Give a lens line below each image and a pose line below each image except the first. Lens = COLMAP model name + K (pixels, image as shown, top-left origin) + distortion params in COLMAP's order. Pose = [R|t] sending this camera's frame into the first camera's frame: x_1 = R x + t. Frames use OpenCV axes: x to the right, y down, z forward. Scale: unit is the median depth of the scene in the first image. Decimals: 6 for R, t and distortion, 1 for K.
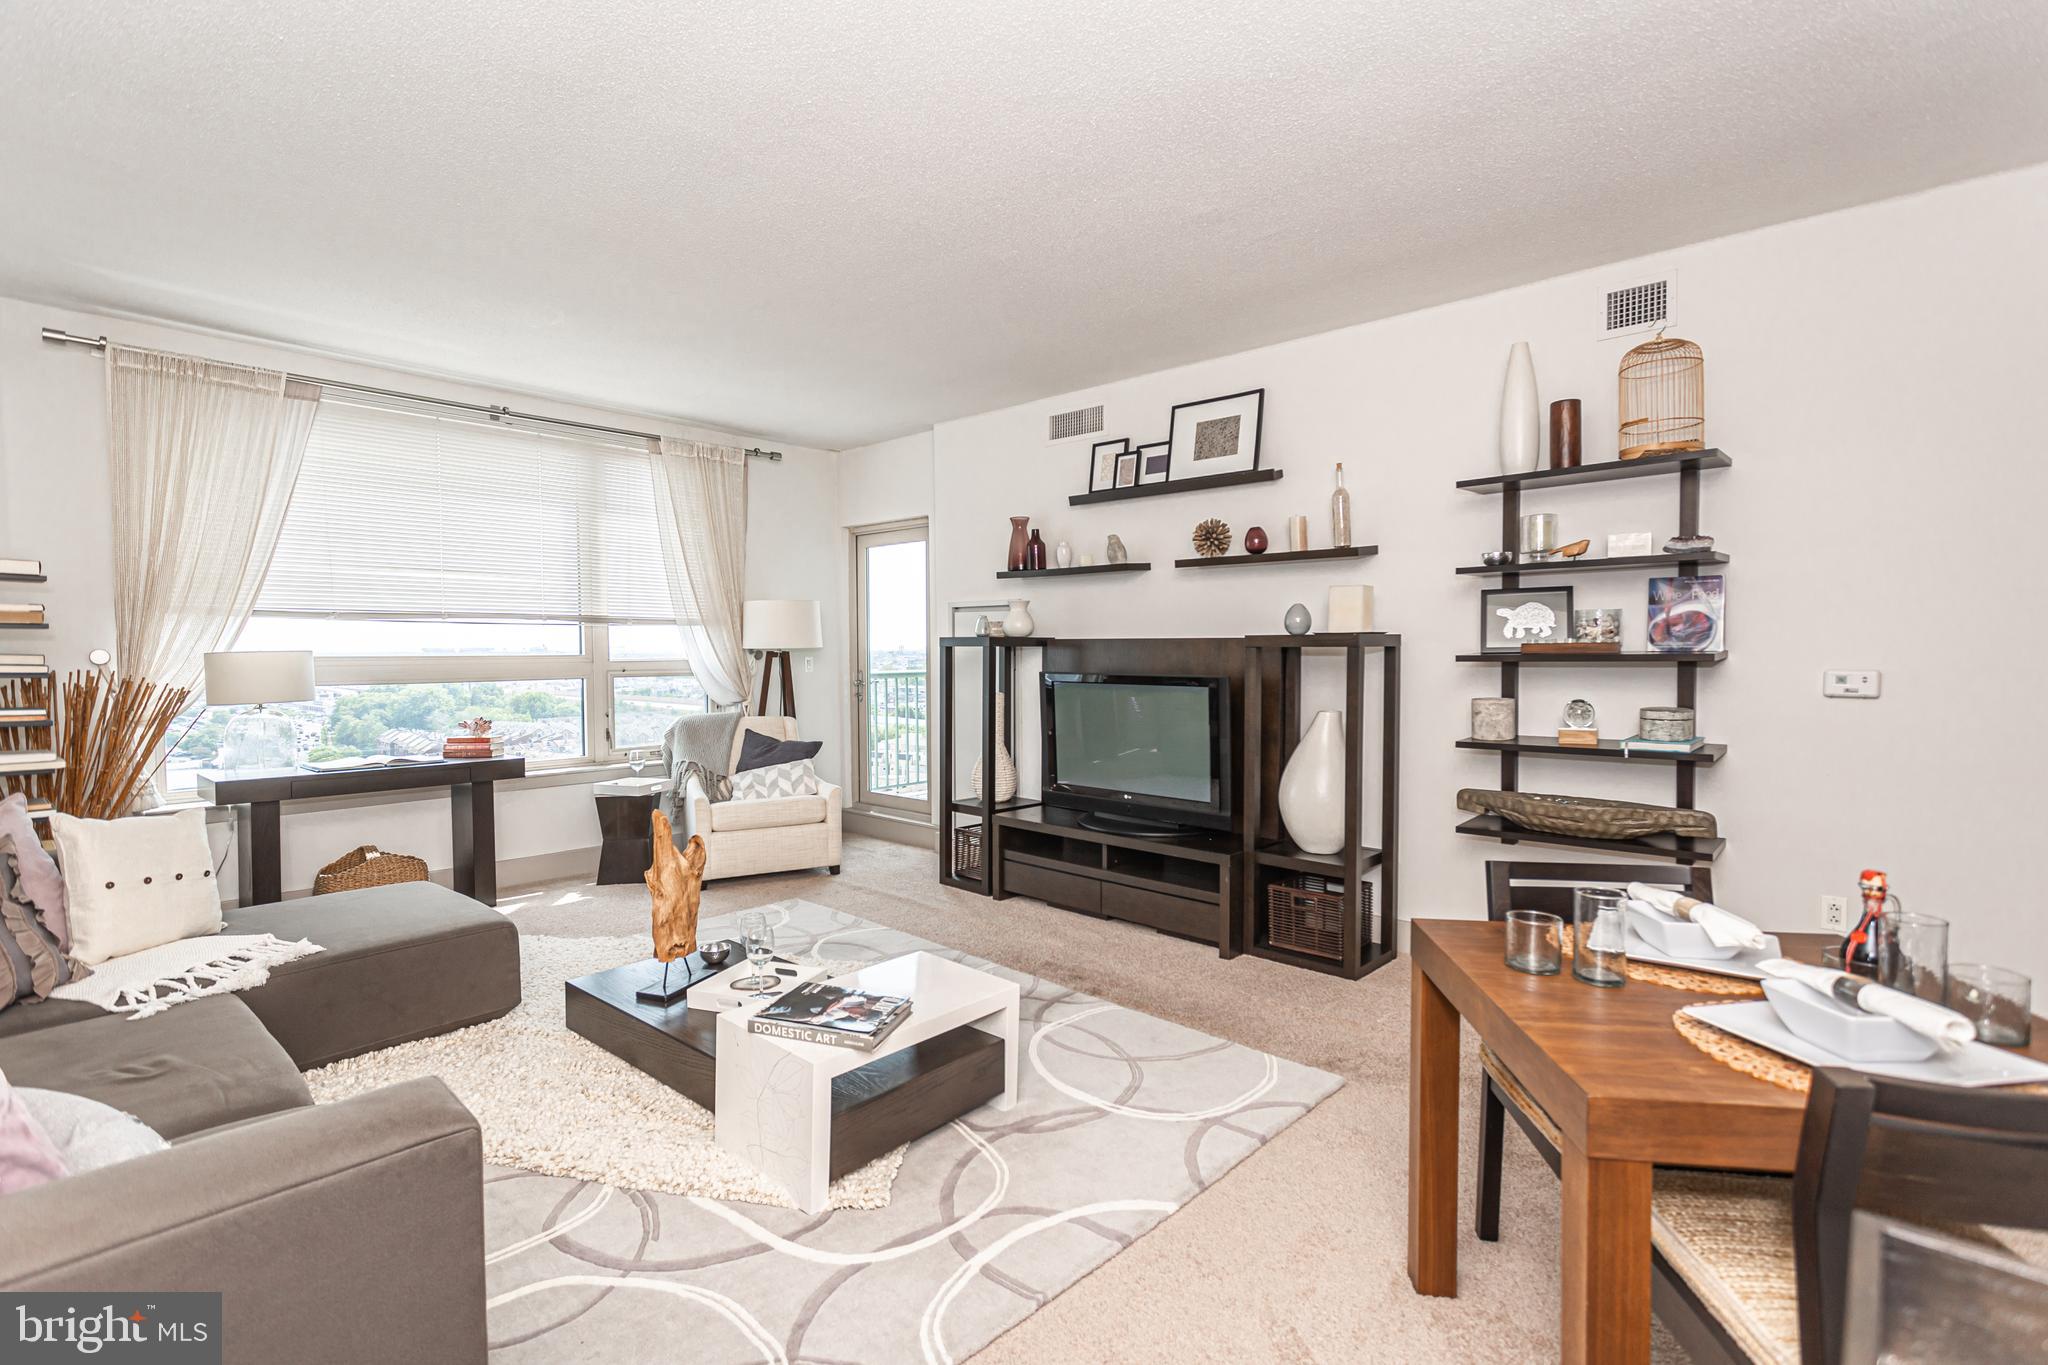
lens RADIAL K [[987.1, 0, 1022.0], [0, 987.1, 678.0], [0, 0, 1]] dist [0.001110, 0.001875]
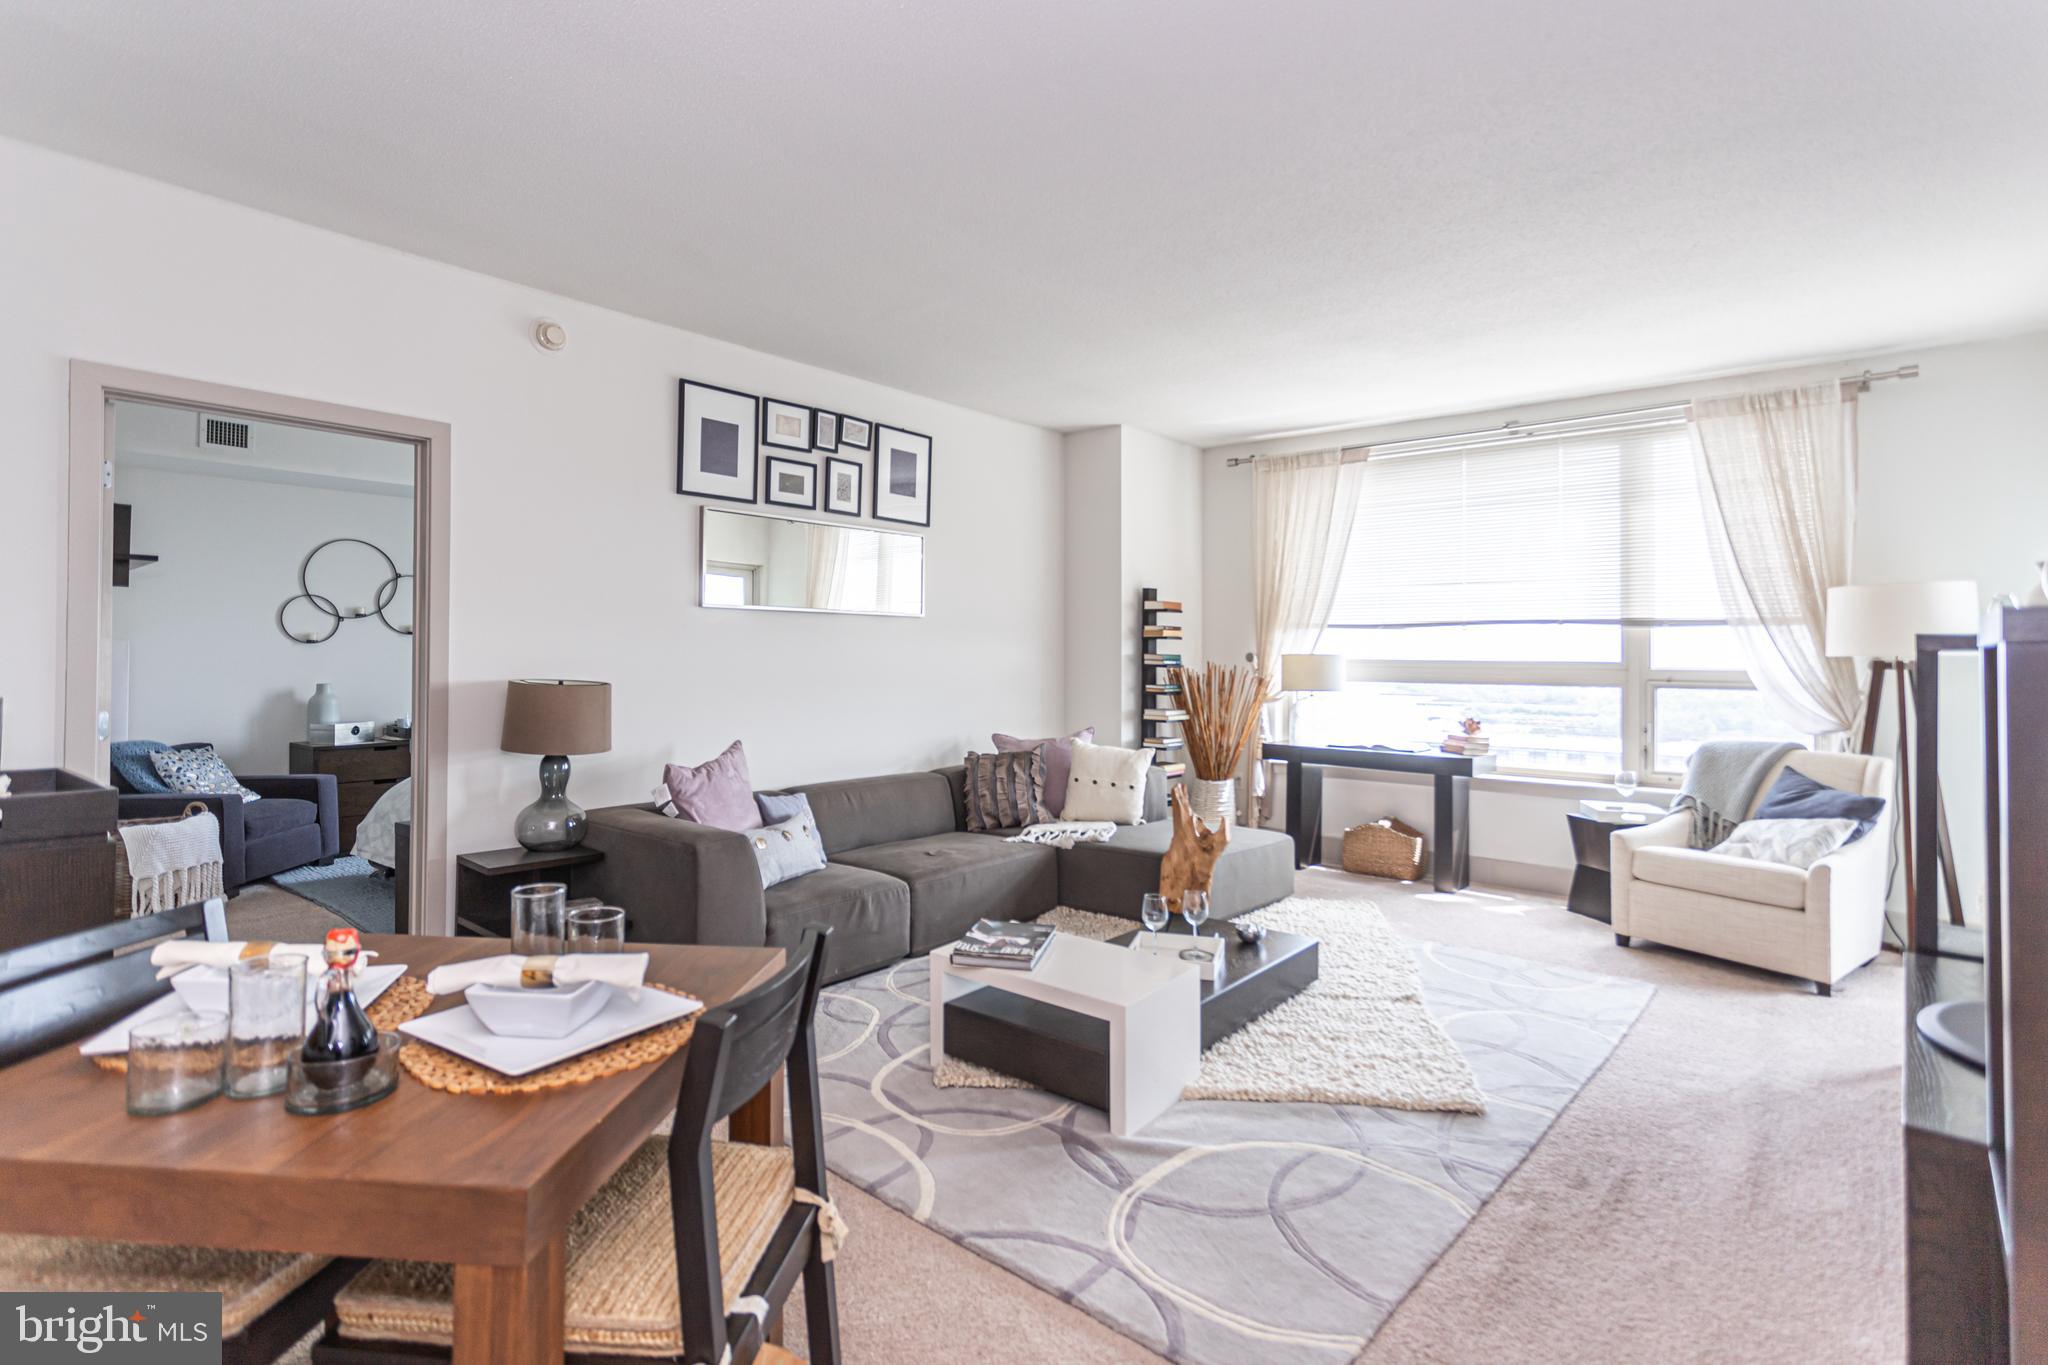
lens RADIAL K [[987.1, 0, 1003.9], [0, 987.1, 652.8], [0, 0, 1]] dist [0.001110, 0.001875]
pose [[0.018901, 0.000439, -0.999821, 0.616110], [-0.039554, 0.999217, -0.000309, -0.012167], [0.999039, 0.039553, 0.018903, 0.570372]]
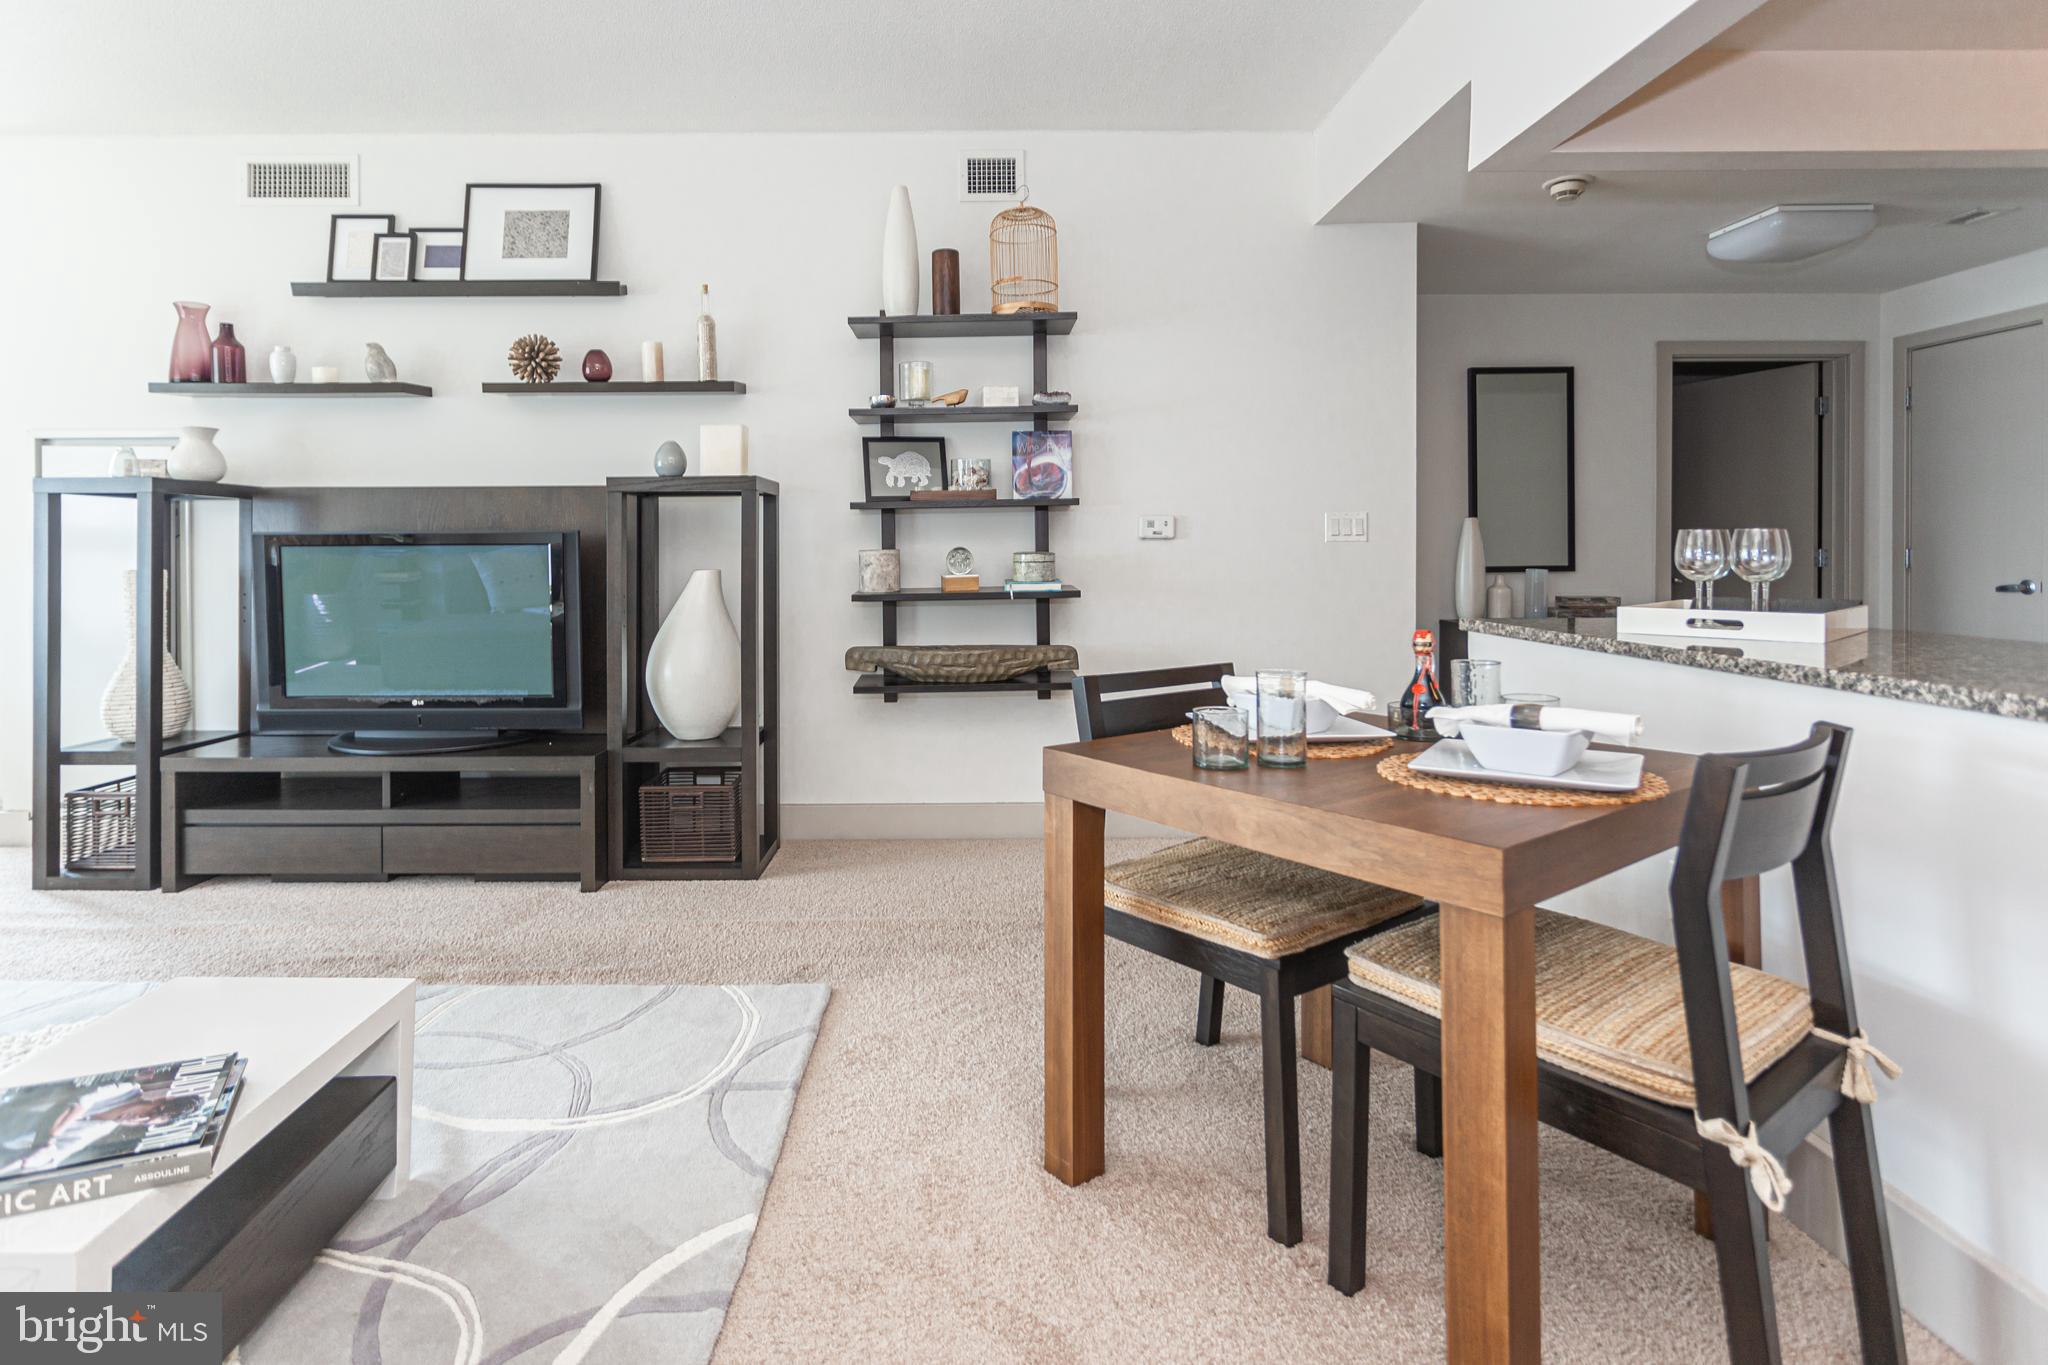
lens RADIAL K [[1035.1, 0, 975.5], [0, 1035.1, 550.2], [0, 0, 1]] dist [0.005503, 0.002399]
pose [[0.726244, 0.000704, 0.687437, -0.129790], [0.028123, 0.999132, -0.030734, 0.049443], [-0.686862, 0.041653, 0.725594, 0.187469]]
